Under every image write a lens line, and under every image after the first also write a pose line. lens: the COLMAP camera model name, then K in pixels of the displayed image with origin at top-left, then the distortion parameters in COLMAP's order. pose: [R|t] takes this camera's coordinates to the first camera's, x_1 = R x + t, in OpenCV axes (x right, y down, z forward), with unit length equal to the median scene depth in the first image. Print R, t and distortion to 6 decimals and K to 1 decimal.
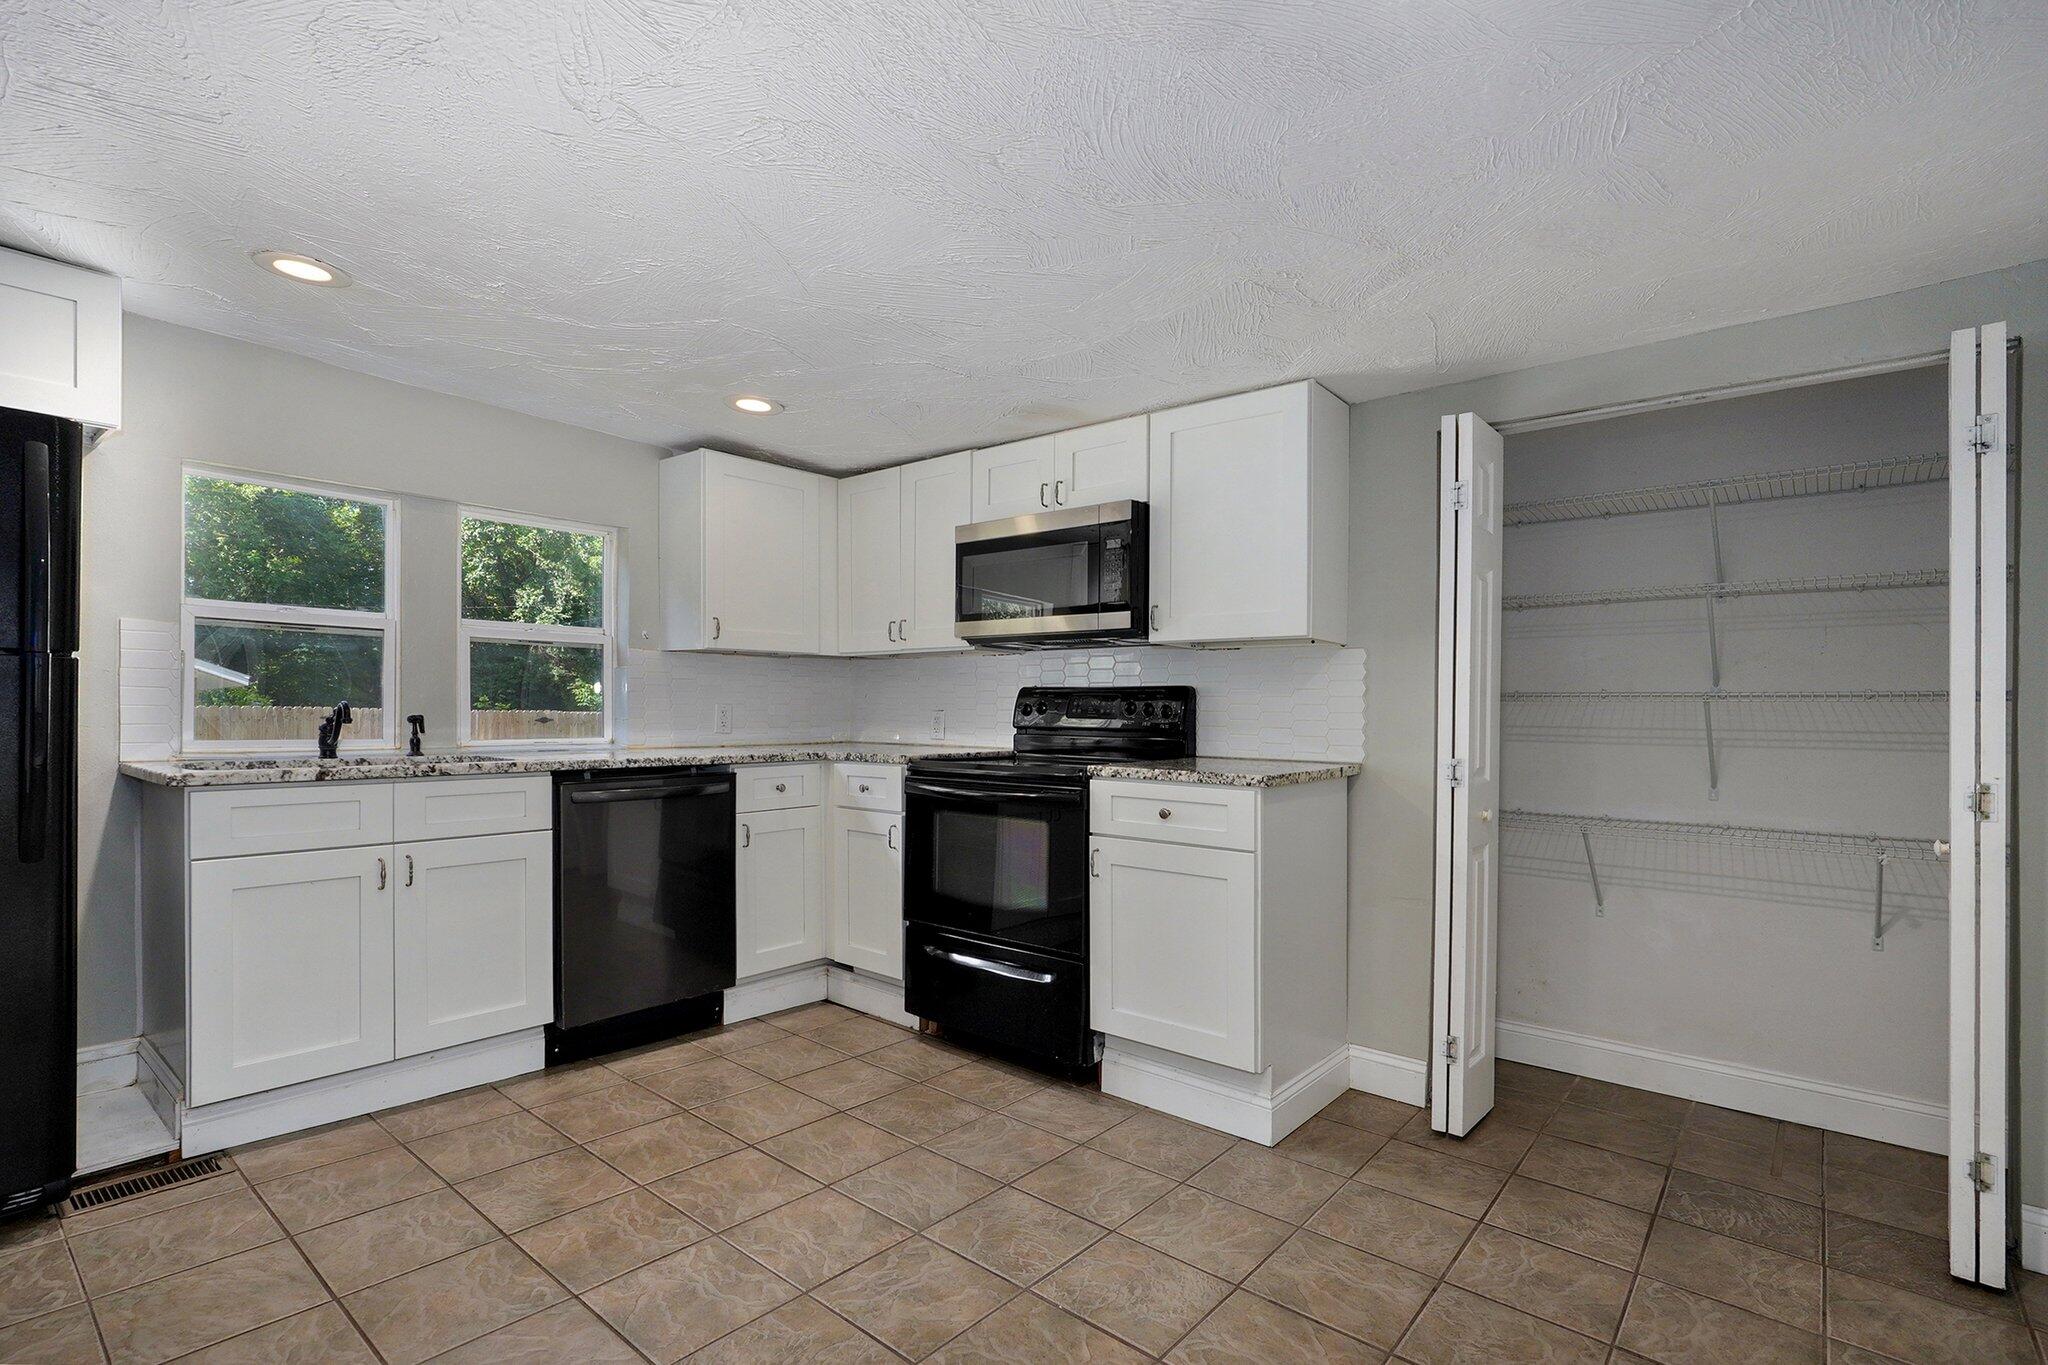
lens RADIAL K [[983.0, 0, 1032.5], [0, 983.0, 701.2], [0, 0, 1]] dist [-0.002256, 0.001234]
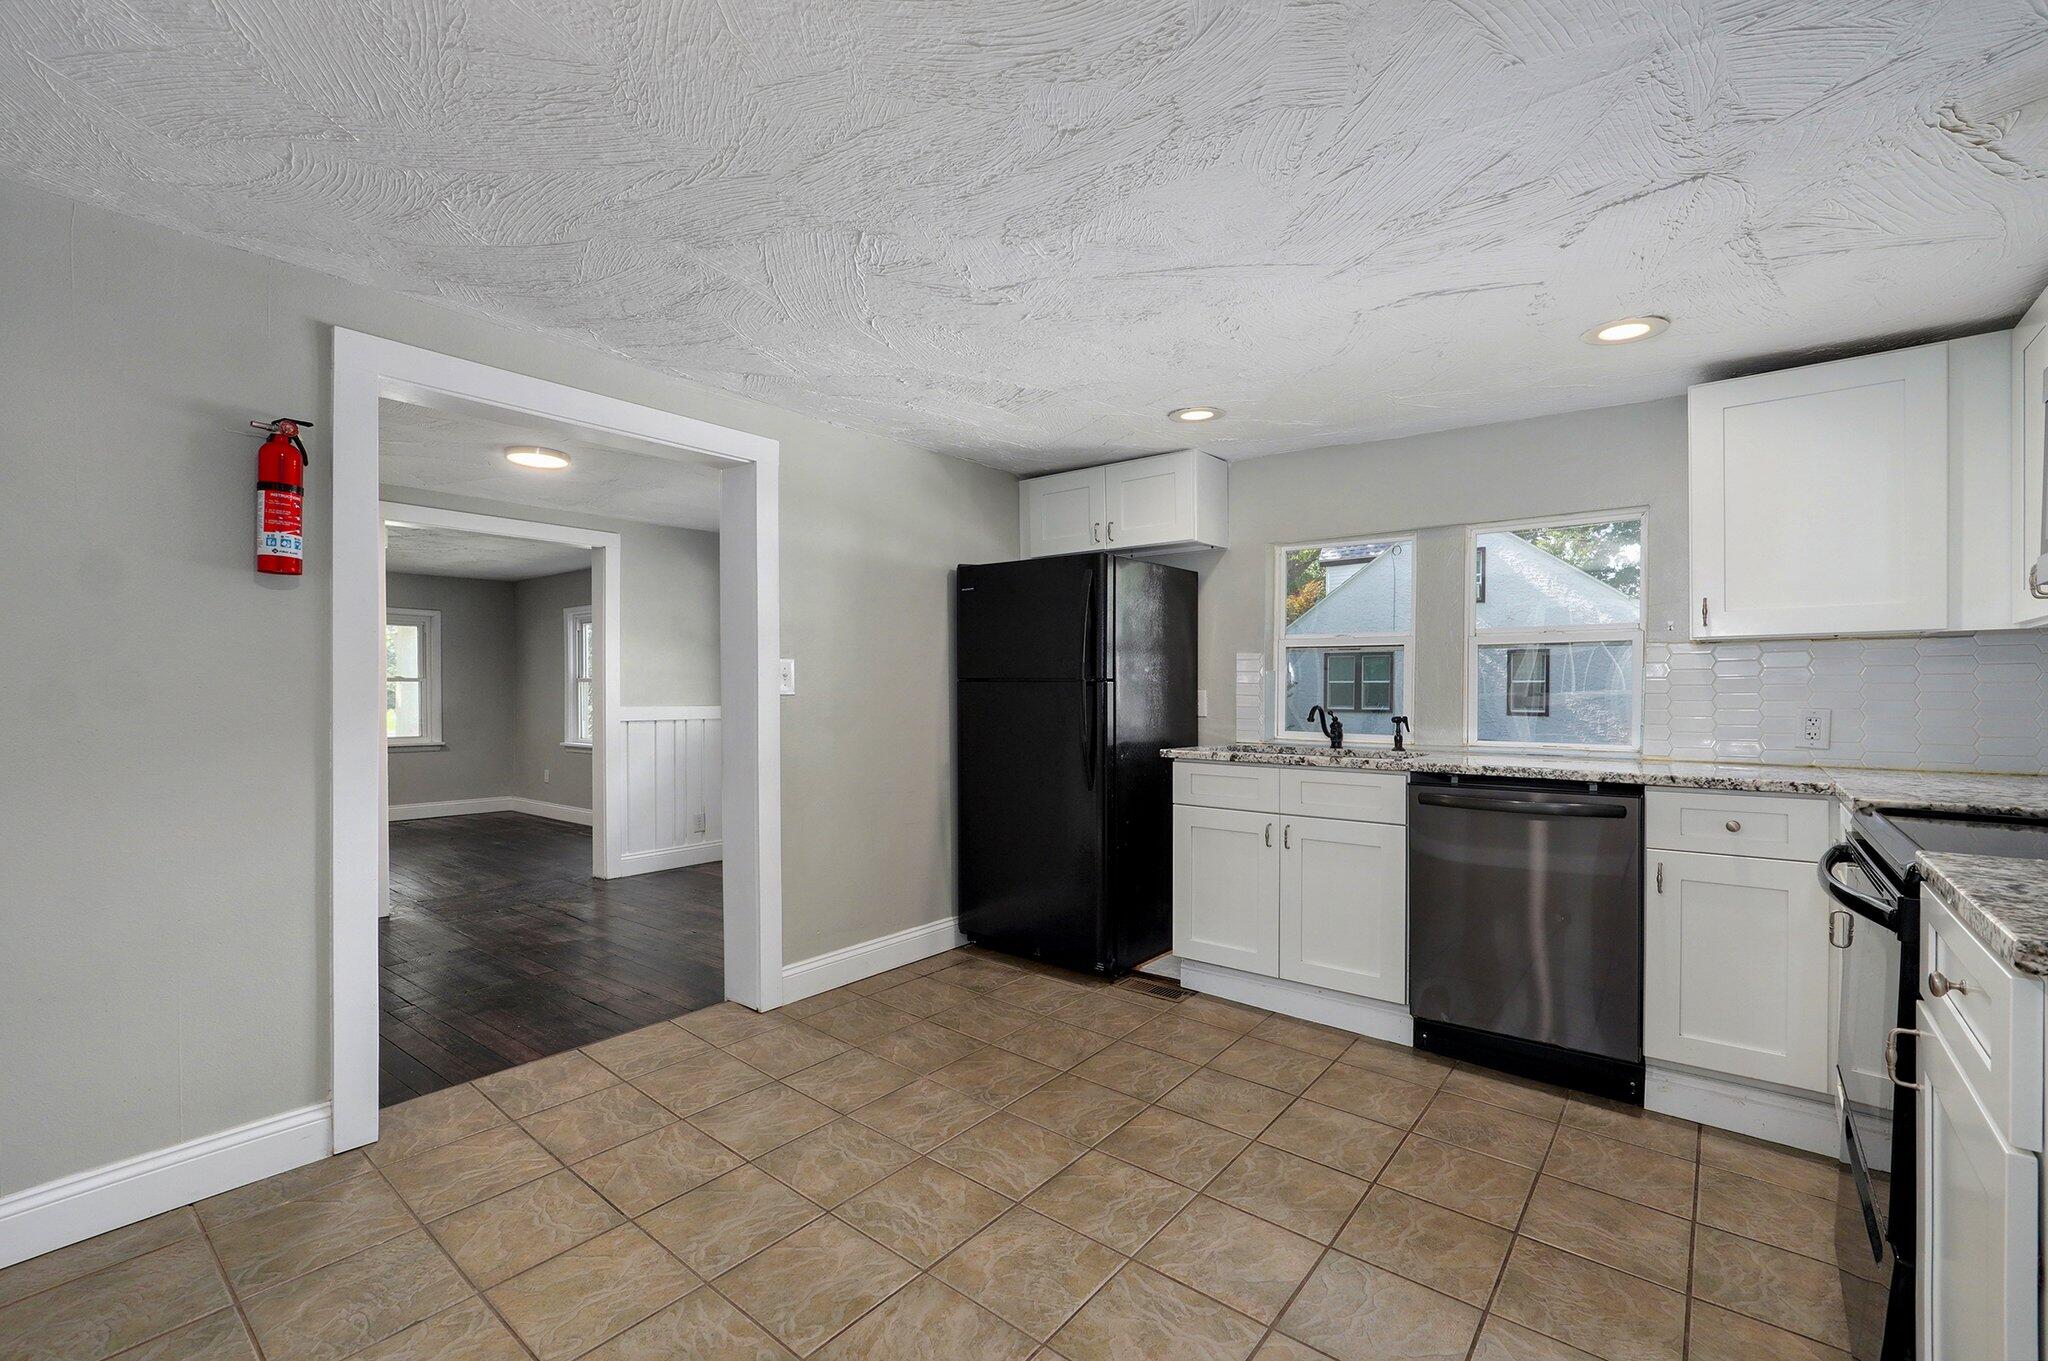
lens RADIAL K [[902.2, 0, 1023.5], [0, 902.2, 694.5], [0, 0, 1]] dist [-0.014143, 0.003805]
pose [[-0.003047, -0.009986, -0.999945, 0.482113], [0.002919, 0.999946, -0.009995, -0.004125], [0.999991, -0.002949, -0.003018, 0.564906]]
